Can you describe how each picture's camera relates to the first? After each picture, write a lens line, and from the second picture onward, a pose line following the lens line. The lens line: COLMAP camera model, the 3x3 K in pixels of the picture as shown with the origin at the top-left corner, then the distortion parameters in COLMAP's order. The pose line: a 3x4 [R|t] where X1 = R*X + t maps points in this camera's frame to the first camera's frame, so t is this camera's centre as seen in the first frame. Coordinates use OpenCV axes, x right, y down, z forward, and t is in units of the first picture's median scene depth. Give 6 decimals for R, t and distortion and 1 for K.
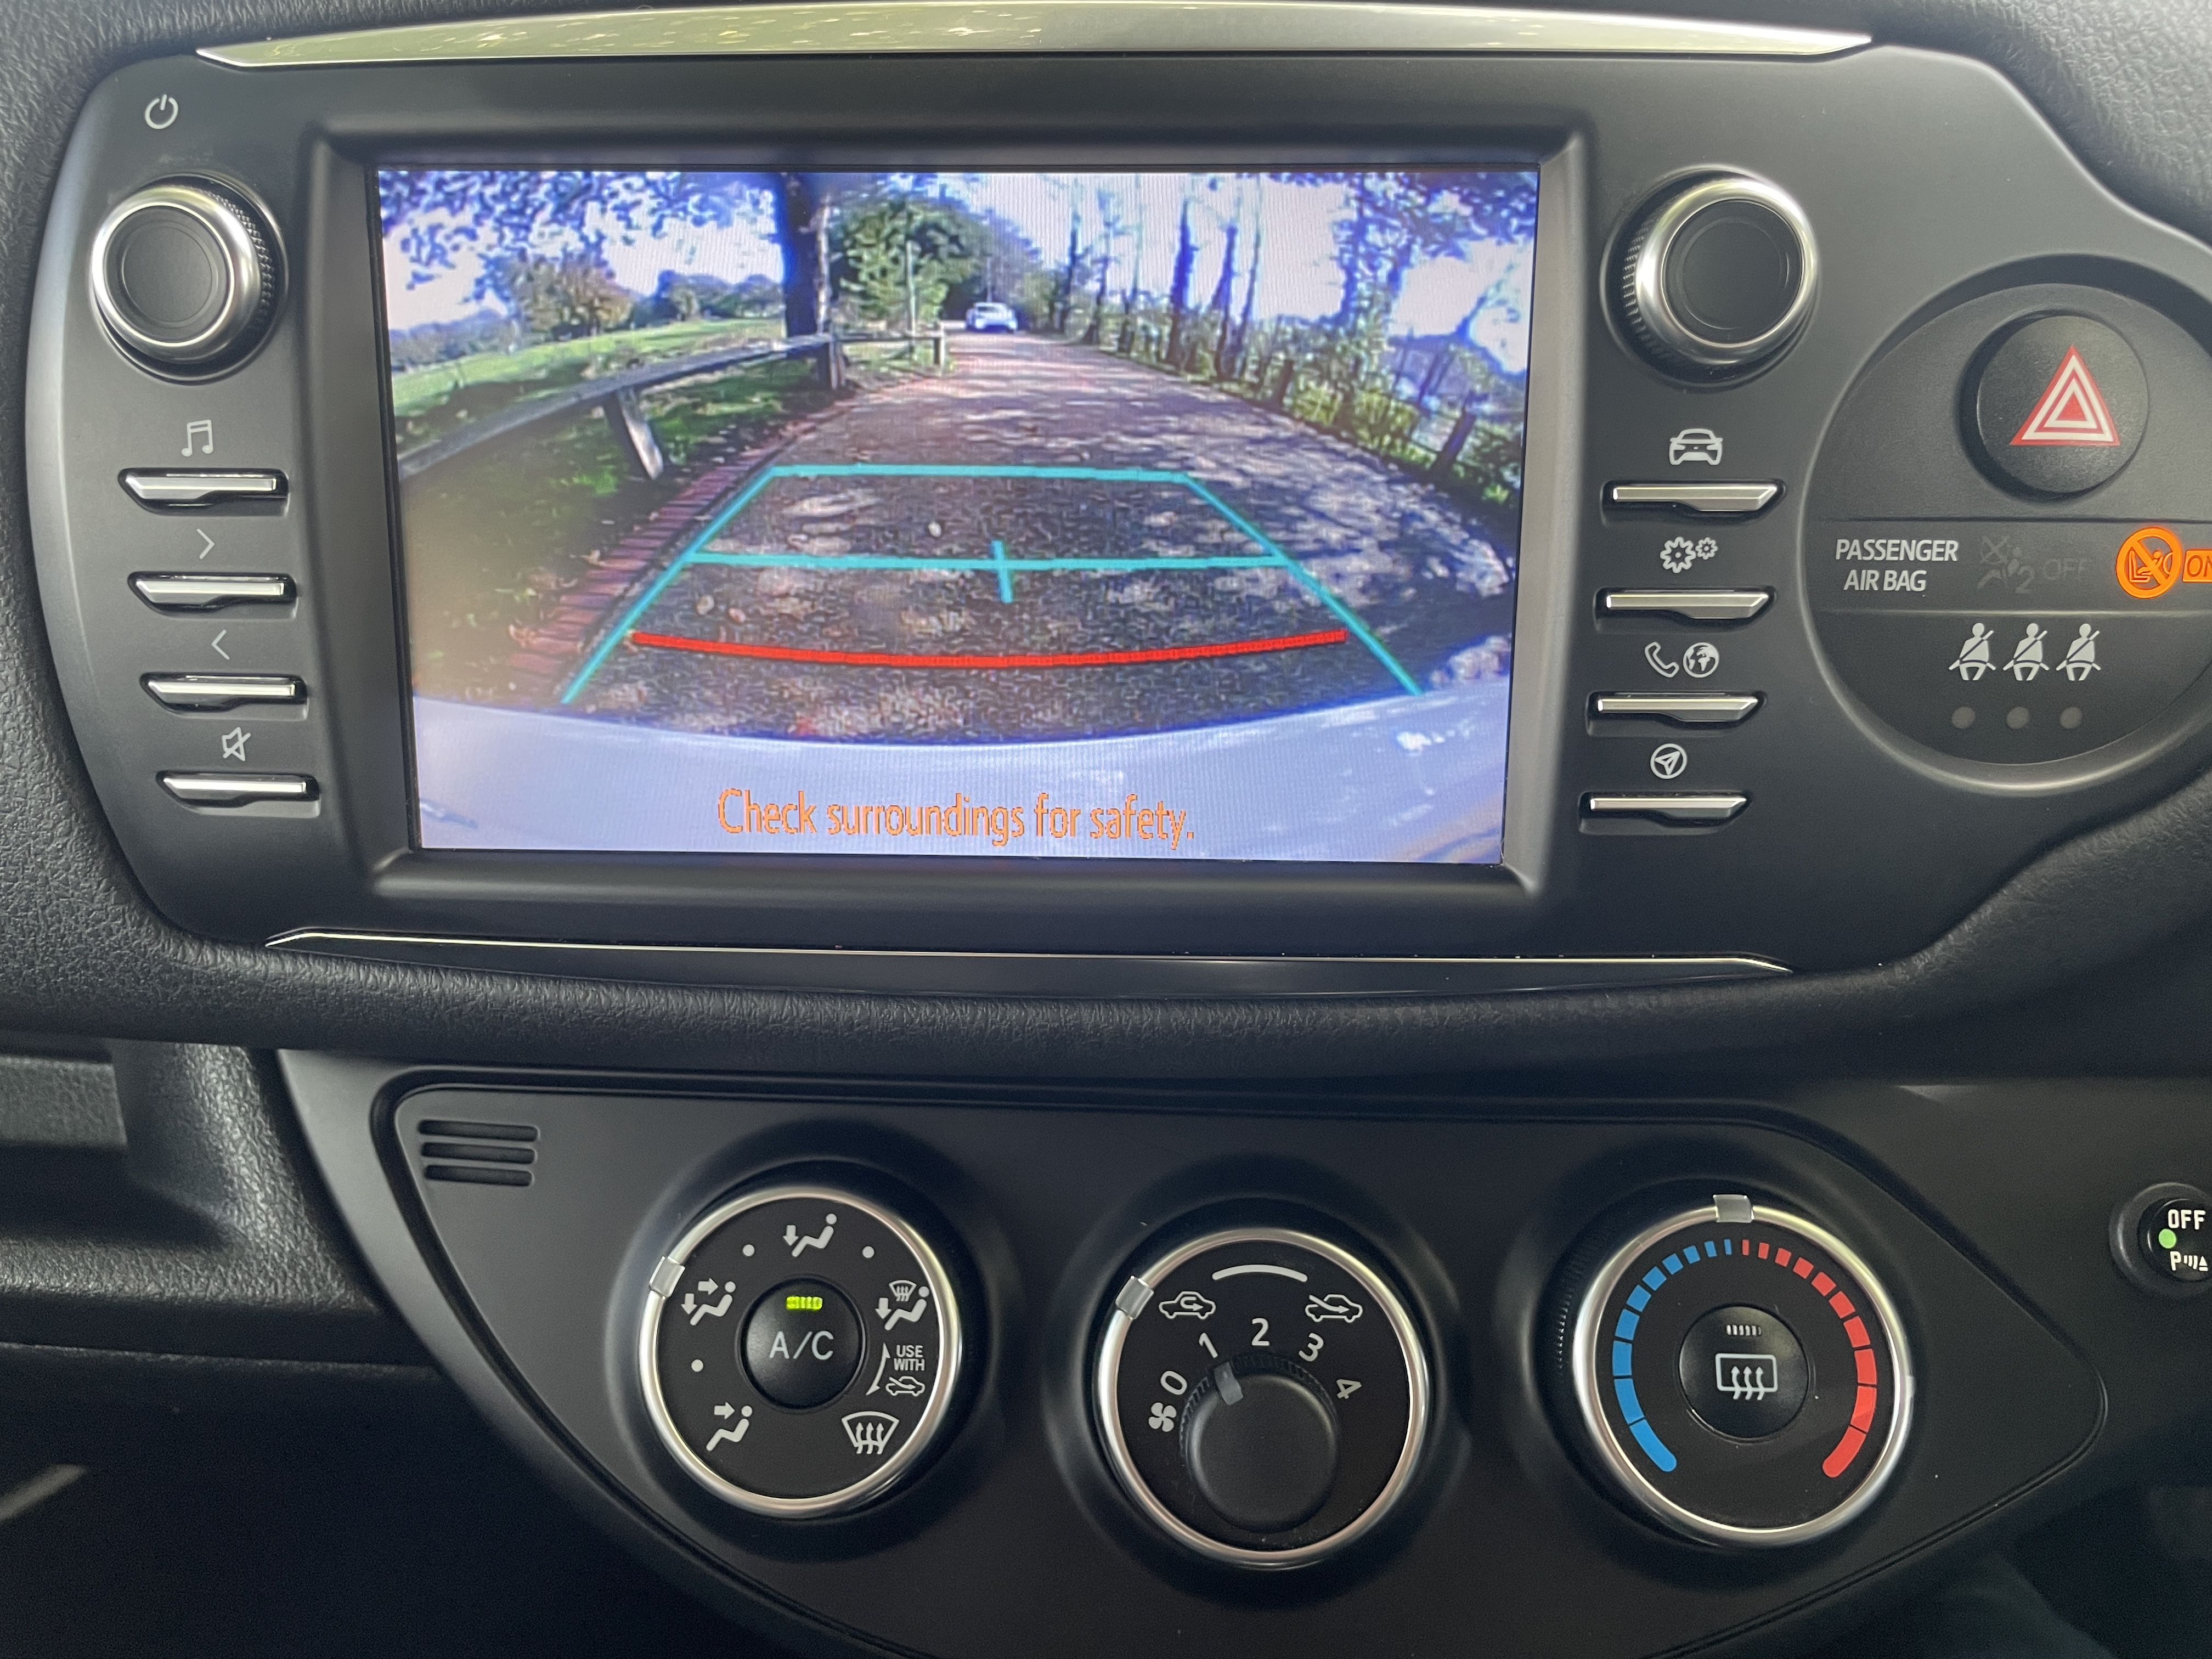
lens RADIAL K [[1681.5, 0, 1101.4], [0, 1681.5, 833.6], [0, 0, 1]] dist [0.051477, -0.083862]
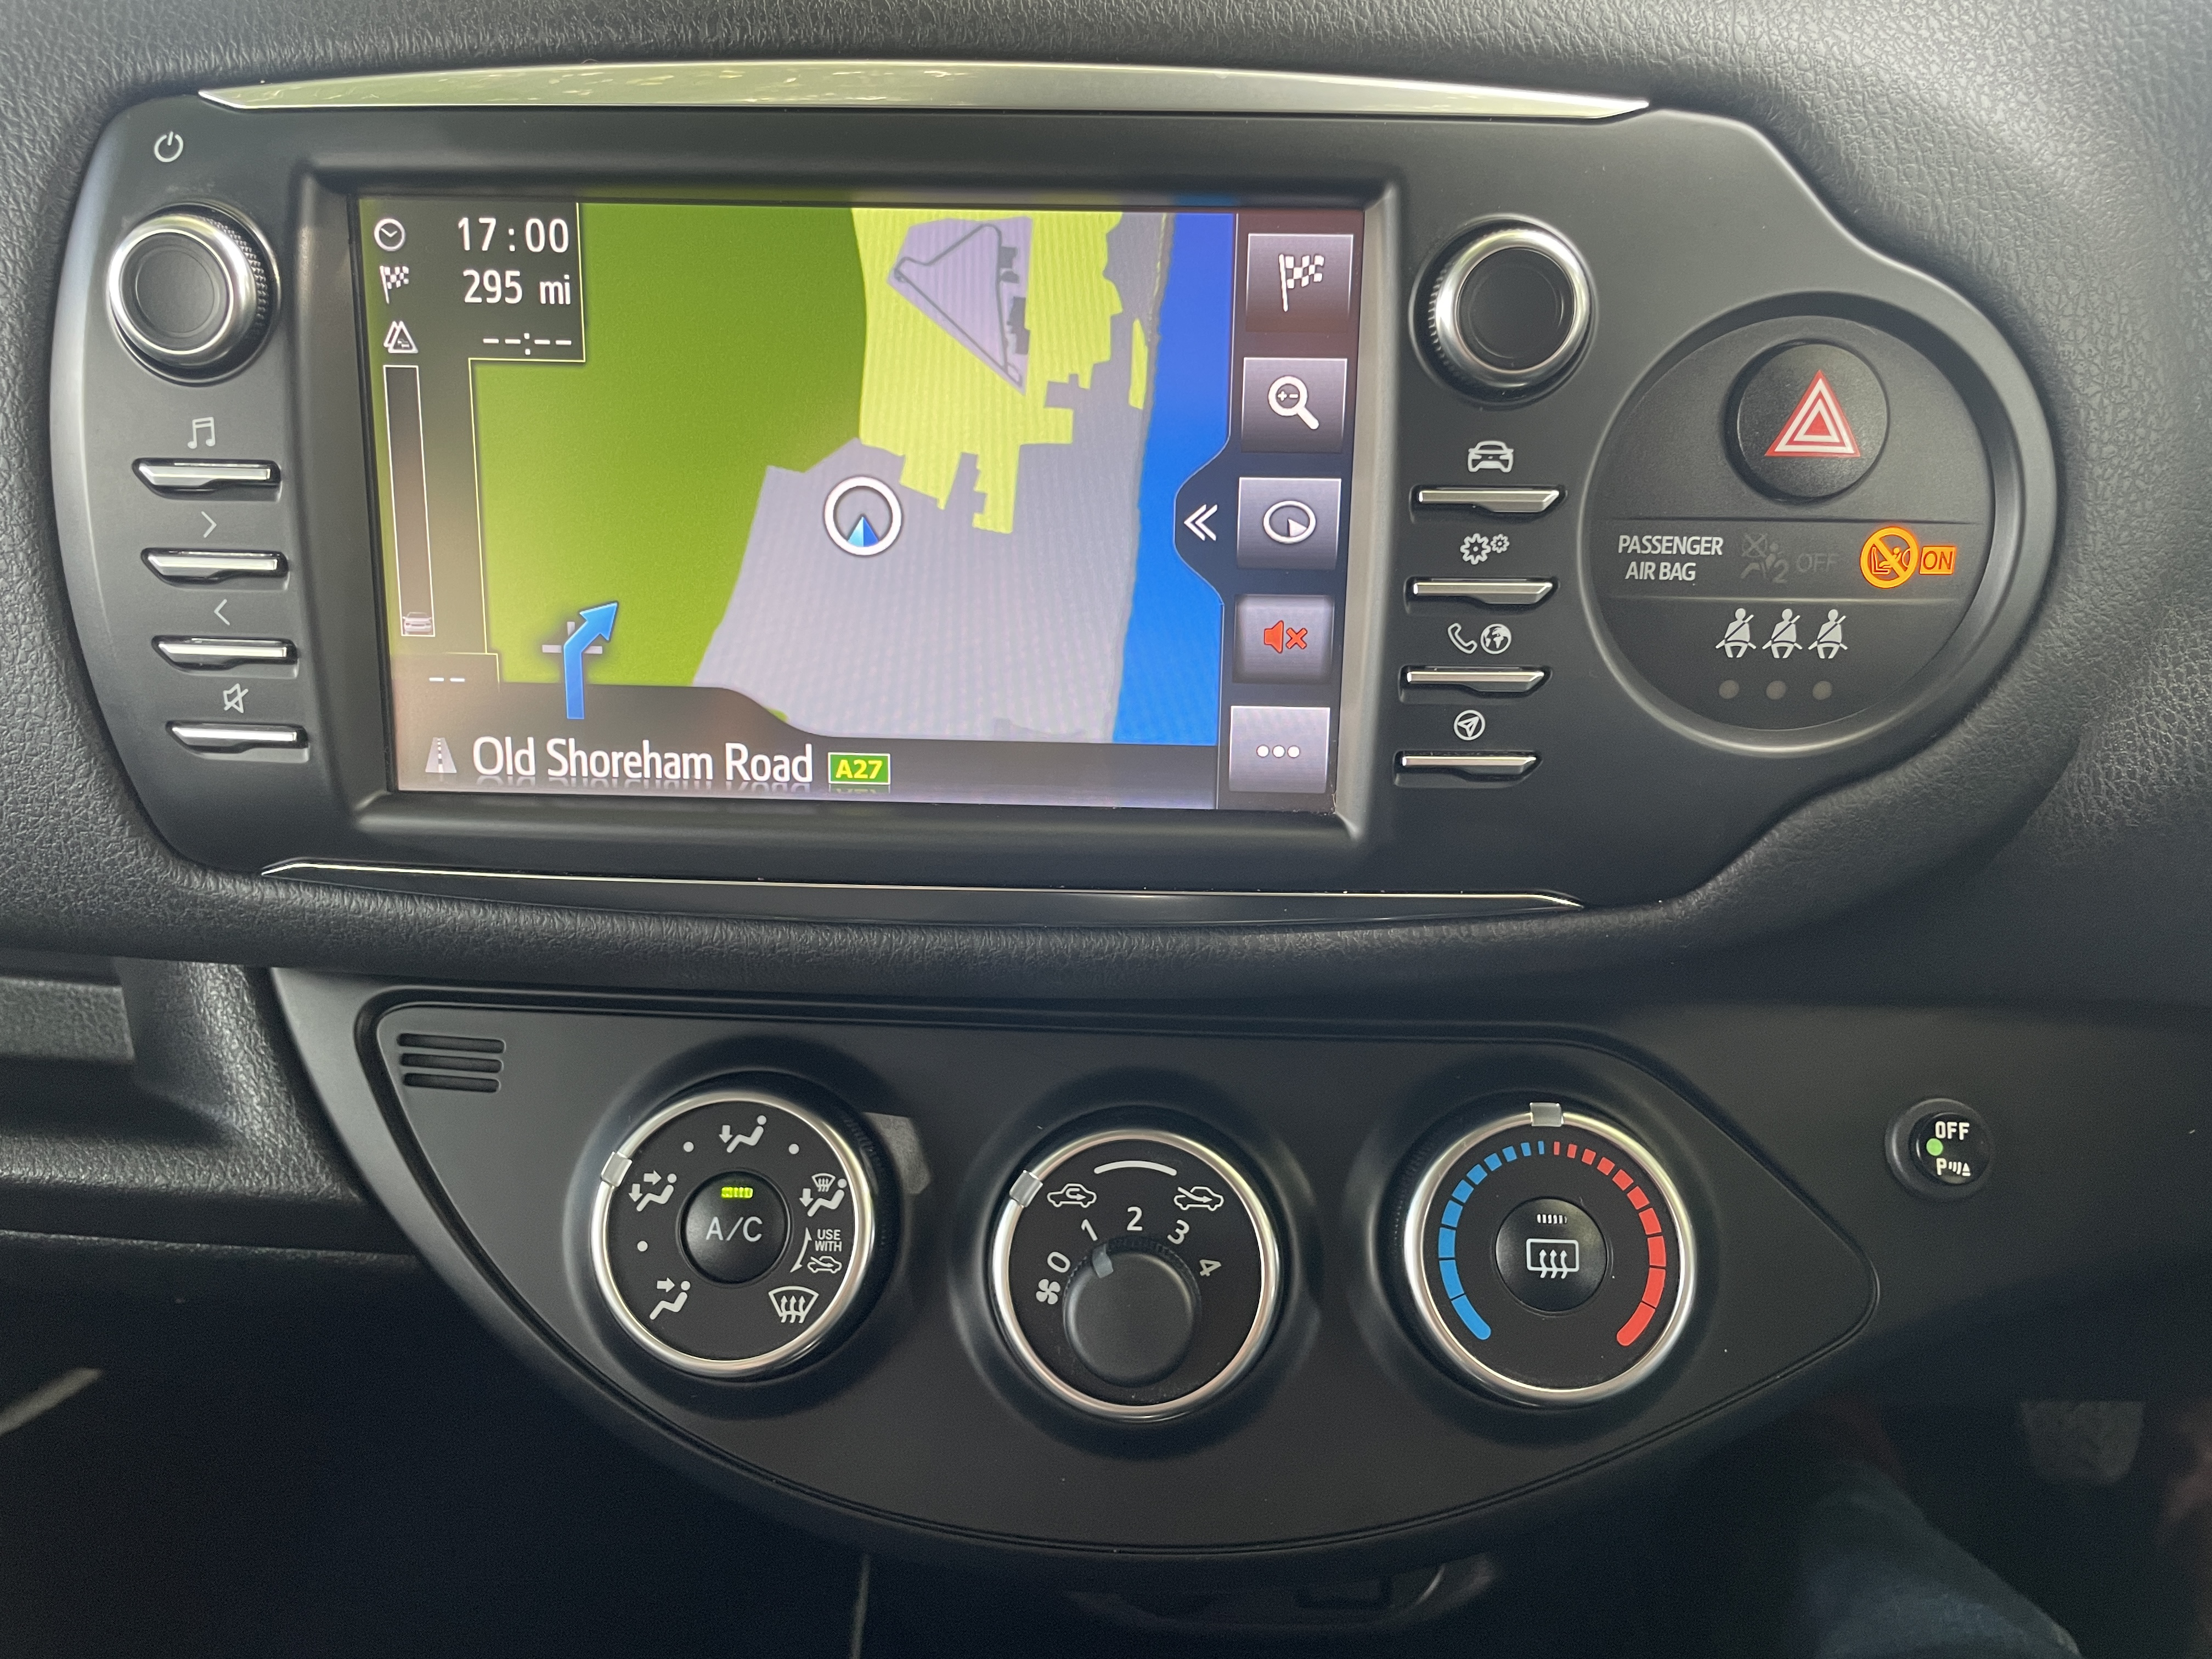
lens RADIAL K [[1681.5, 0, 1109.6], [0, 1681.5, 827.4], [0, 0, 1]] dist [0.051477, -0.083862]
pose [[0.999919, 0.008572, 0.009455, 0.069464], [-0.008794, 0.999682, 0.023616, 0.002426], [-0.009250, -0.023697, 0.999676, -0.150790]]
